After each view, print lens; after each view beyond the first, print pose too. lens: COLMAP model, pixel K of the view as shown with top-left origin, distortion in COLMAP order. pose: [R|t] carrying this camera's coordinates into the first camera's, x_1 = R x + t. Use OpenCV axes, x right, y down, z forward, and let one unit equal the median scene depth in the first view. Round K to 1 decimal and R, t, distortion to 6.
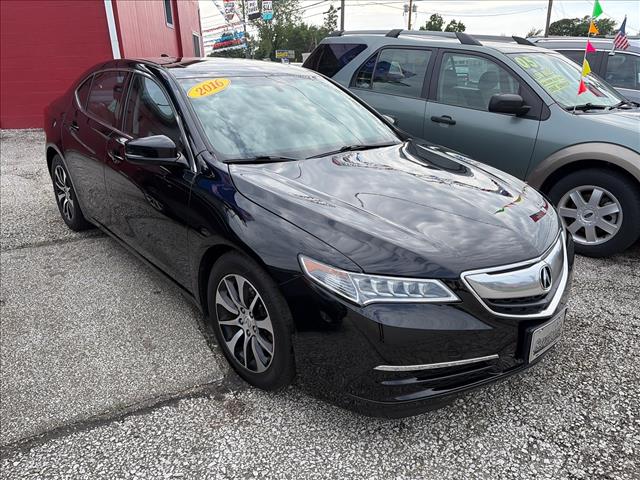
lens RADIAL K [[487.4, 0, 321.4], [0, 487.4, 237.3], [0, 0, 1]] dist [0.035848, -0.043595]
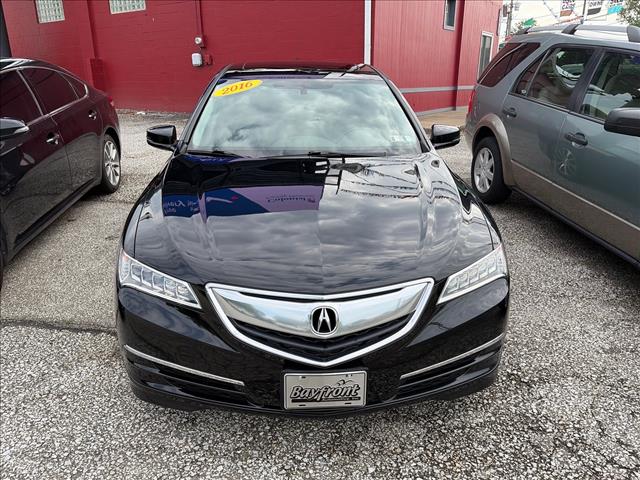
lens RADIAL K [[487.4, 0, 322.8], [0, 487.4, 241.7], [0, 0, 1]] dist [0.035848, -0.043595]
pose [[0.797622, 0.208060, -0.566136, 0.875851], [-0.205133, 0.976244, 0.069769, -0.106211], [0.567203, 0.060483, 0.821354, 0.286820]]
